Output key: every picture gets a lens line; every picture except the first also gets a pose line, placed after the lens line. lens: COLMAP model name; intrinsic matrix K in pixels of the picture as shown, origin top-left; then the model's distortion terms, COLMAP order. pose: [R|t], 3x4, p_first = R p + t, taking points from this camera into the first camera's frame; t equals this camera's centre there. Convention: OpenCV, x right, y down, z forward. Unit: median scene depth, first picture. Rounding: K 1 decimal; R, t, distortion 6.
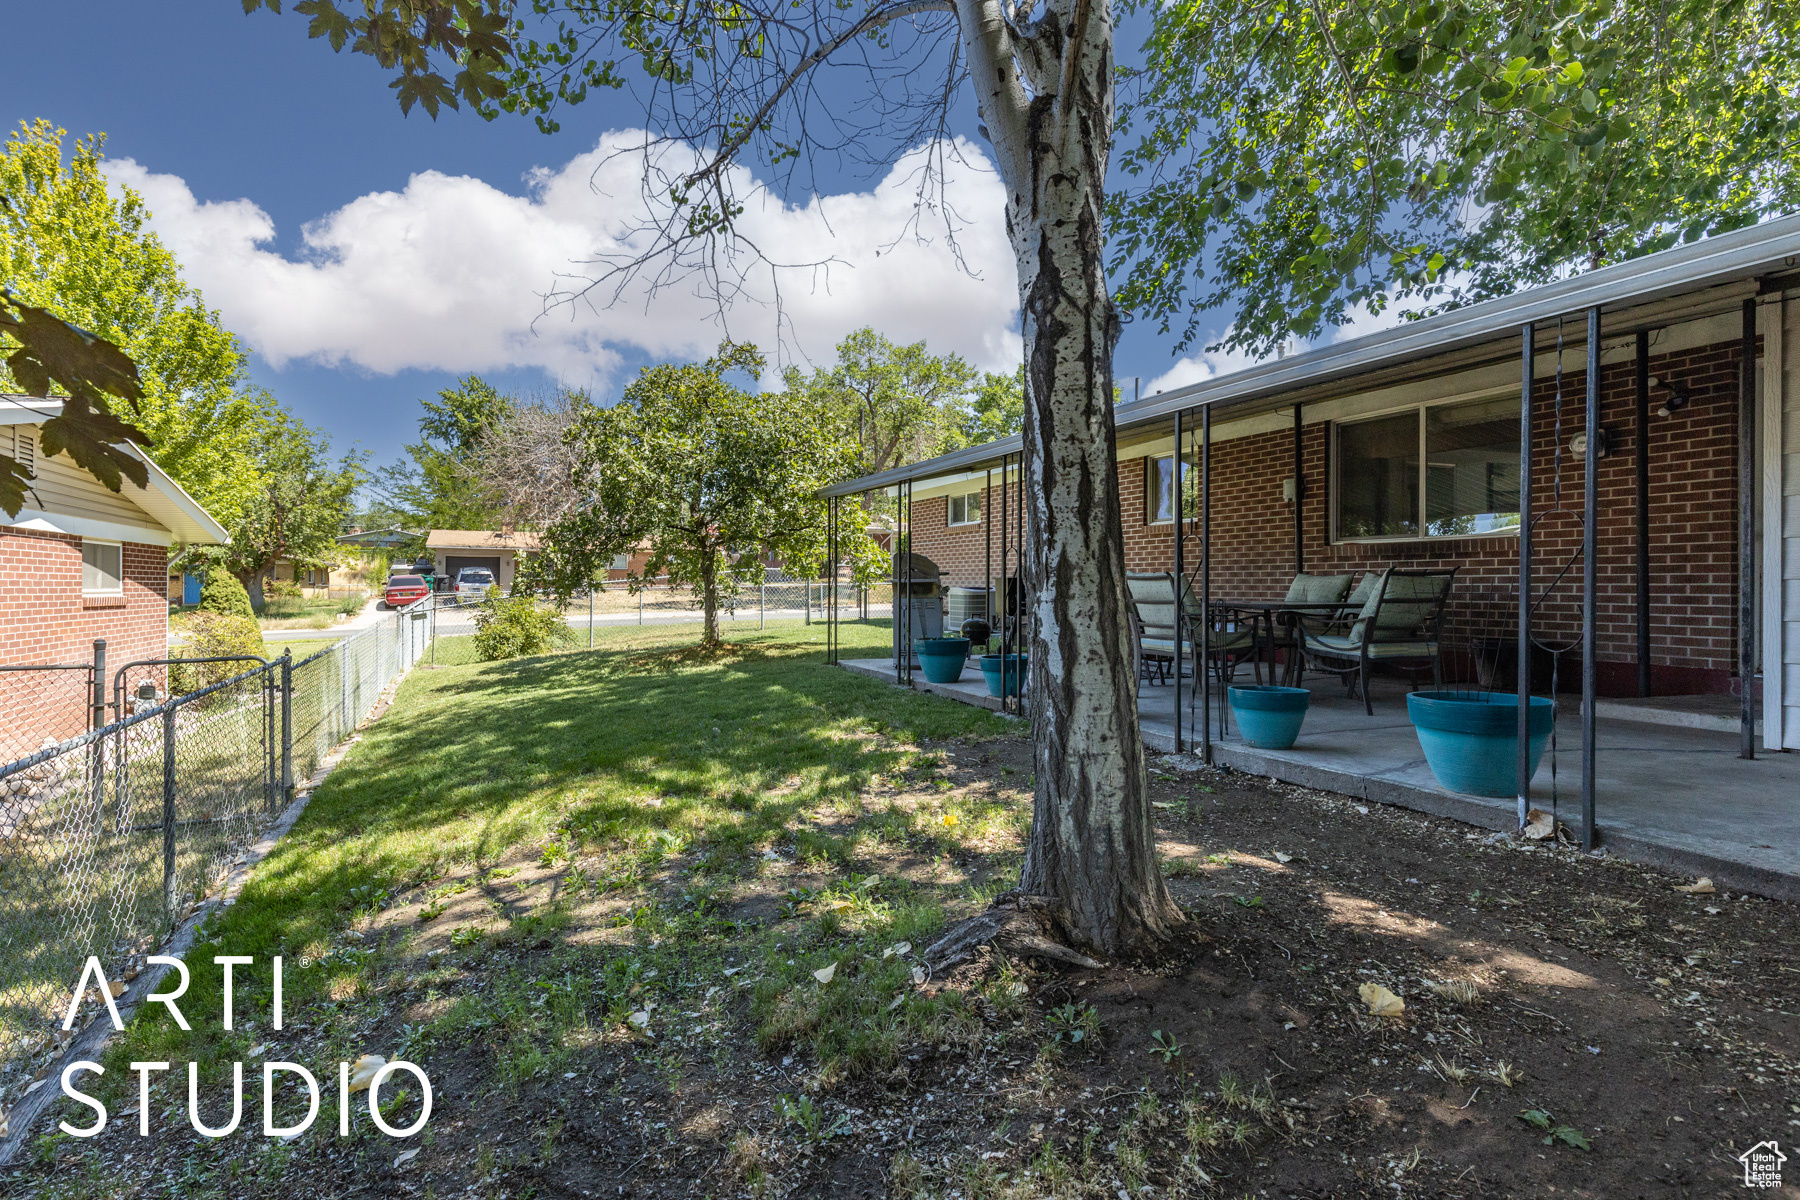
lens RADIAL K [[822.2, 0, 900.0], [0, 822.2, 600.0], [0, 0, 1]] dist [0.002781, -0.000308]
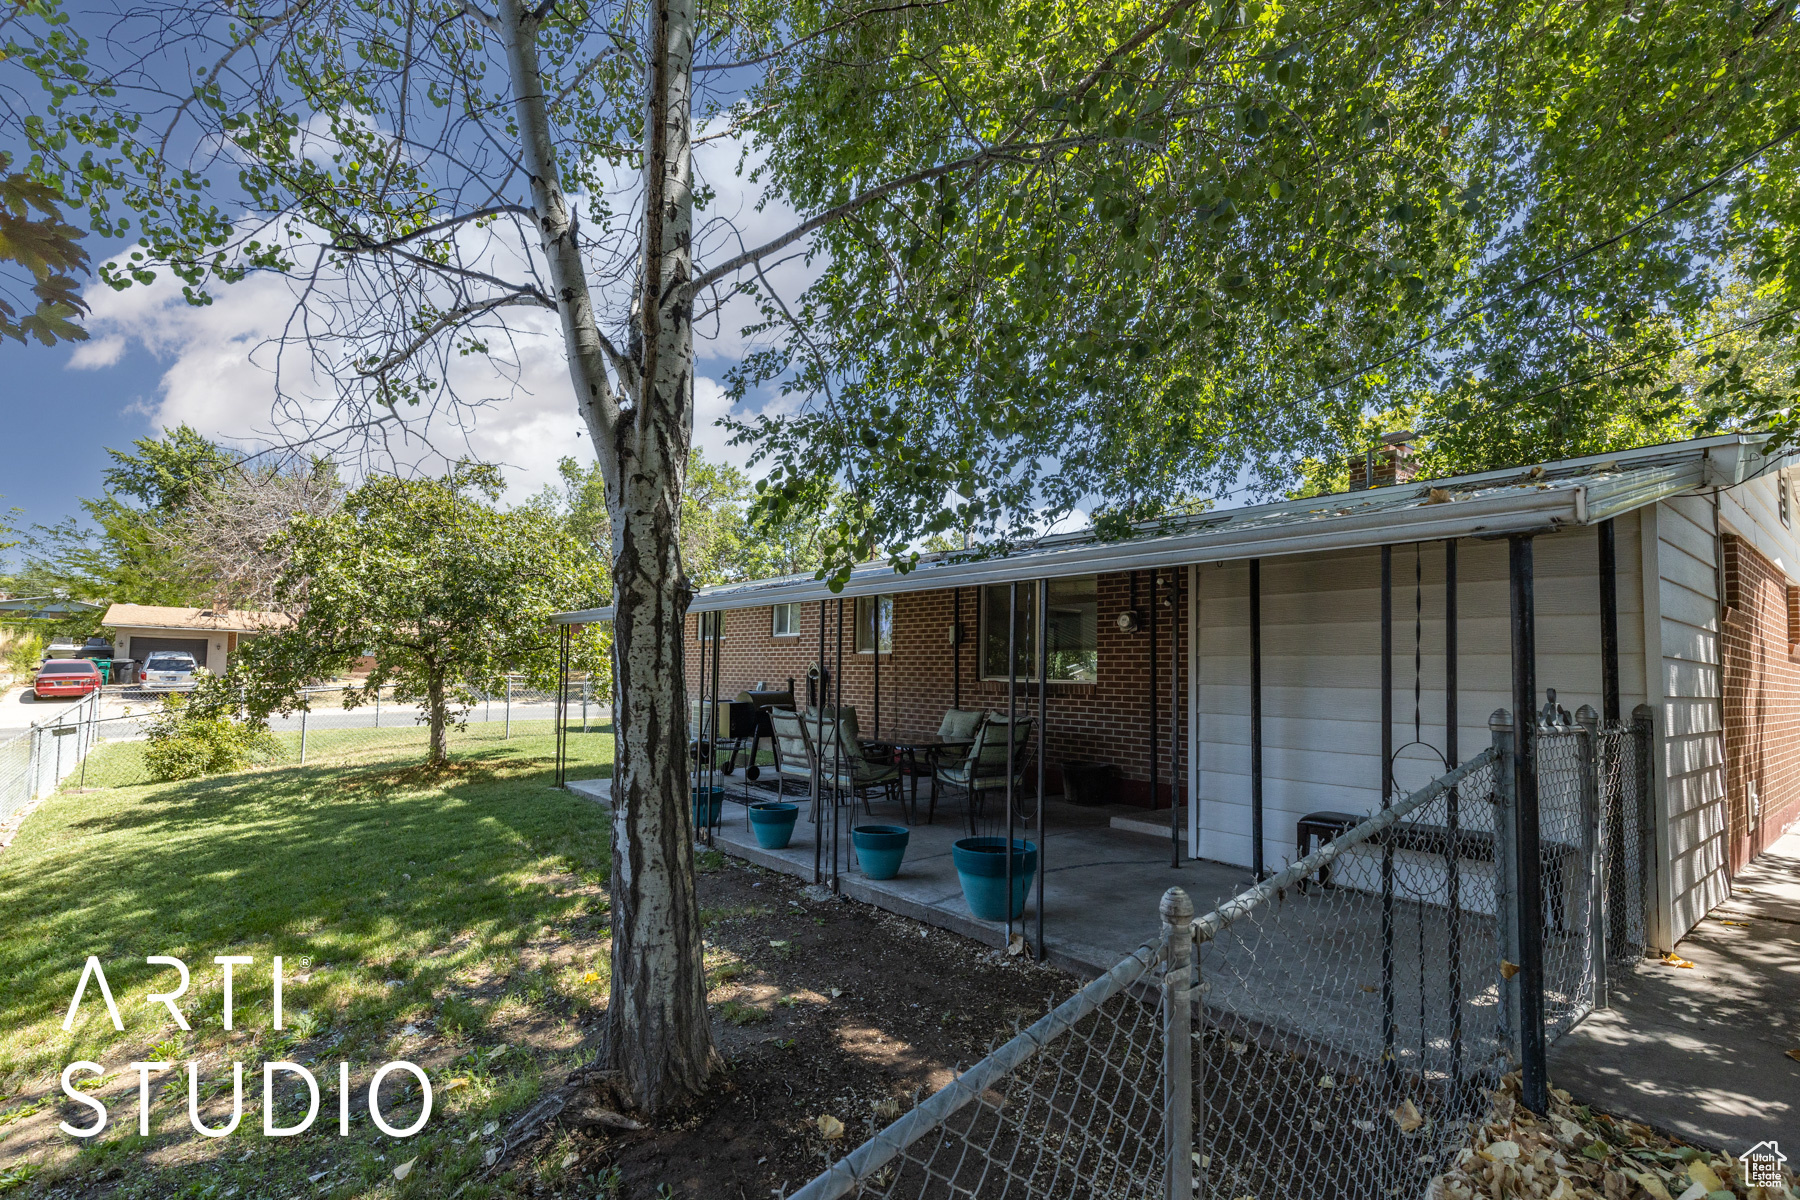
lens RADIAL K [[758.8, 0, 946.8], [0, 758.8, 628.7], [0, 0, 1]] dist [0.001781, -0.000183]
pose [[0.952350, 0.006247, 0.304945, 0.122796], [0.009705, 0.998663, -0.050767, -0.092354], [-0.304854, 0.051307, 0.951016, -0.102885]]
